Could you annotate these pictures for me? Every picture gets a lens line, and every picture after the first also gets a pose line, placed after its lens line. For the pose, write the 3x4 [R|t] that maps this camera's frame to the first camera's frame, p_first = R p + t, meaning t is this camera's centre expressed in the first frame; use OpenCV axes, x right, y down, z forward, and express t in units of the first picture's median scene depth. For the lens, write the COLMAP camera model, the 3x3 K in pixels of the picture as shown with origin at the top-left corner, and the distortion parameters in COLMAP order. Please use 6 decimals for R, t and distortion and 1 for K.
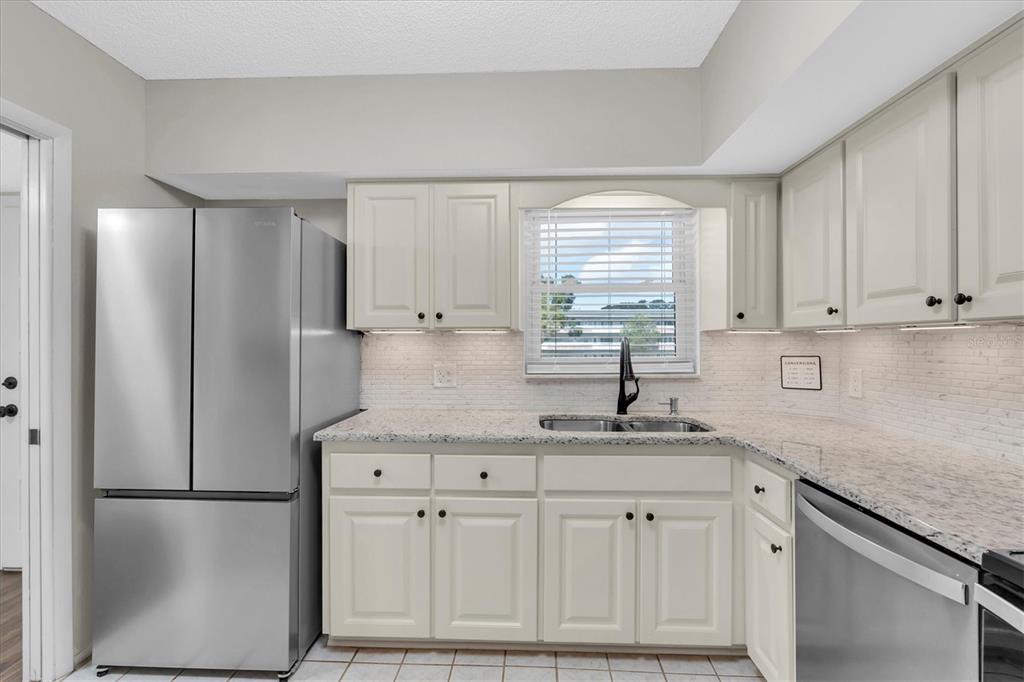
lens RADIAL K [[466.1, 0, 512.0], [0, 466.1, 341.0], [0, 0, 1]] dist [0.000094, 0.000309]
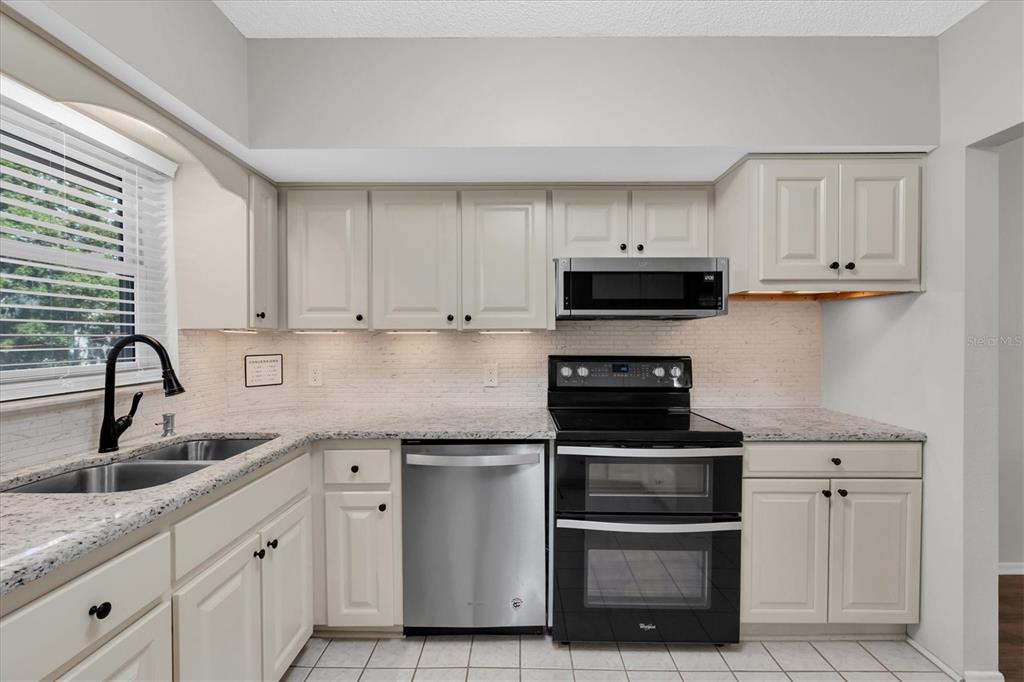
lens RADIAL K [[466.1, 0, 512.0], [0, 466.1, 341.0], [0, 0, 1]] dist [0.000094, 0.000309]
pose [[-0.029304, -0.003128, 0.999566, -0.499952], [-0.000524, 0.999995, 0.003114, -0.003065], [-0.999570, -0.000433, -0.029306, 0.496989]]
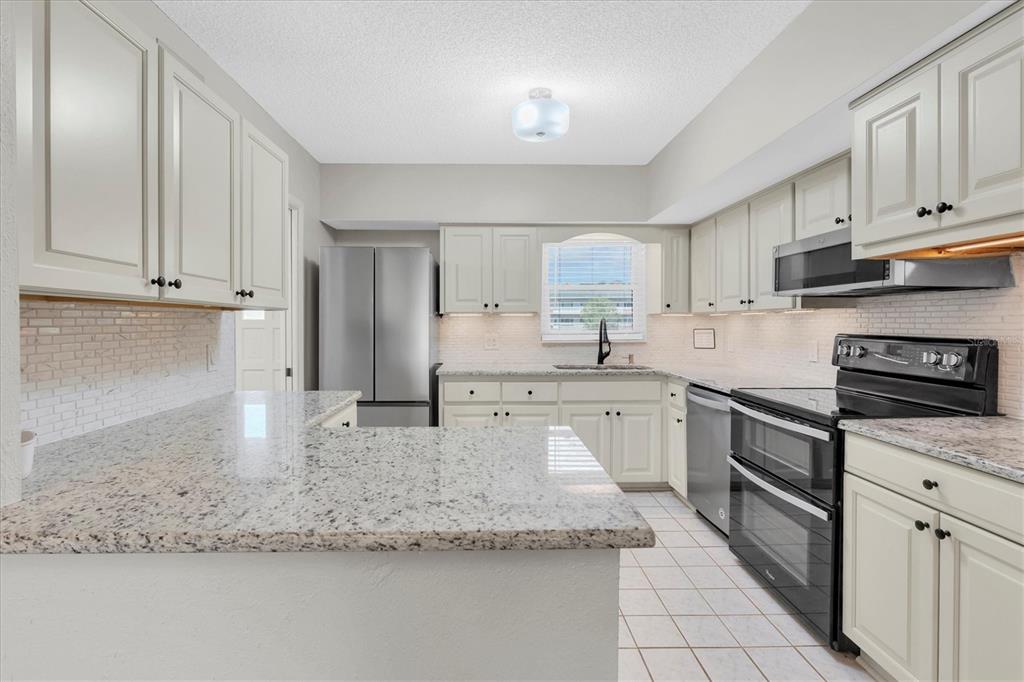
lens RADIAL K [[477.7, 0, 501.7], [0, 477.7, 327.6], [0, 0, 1]] dist [-0.000205, 0.000117]
pose [[0.997813, -0.001358, 0.066085, -0.254211], [0.000578, 0.999930, 0.011825, 0.007100], [-0.066096, -0.011761, 0.997744, -0.751405]]
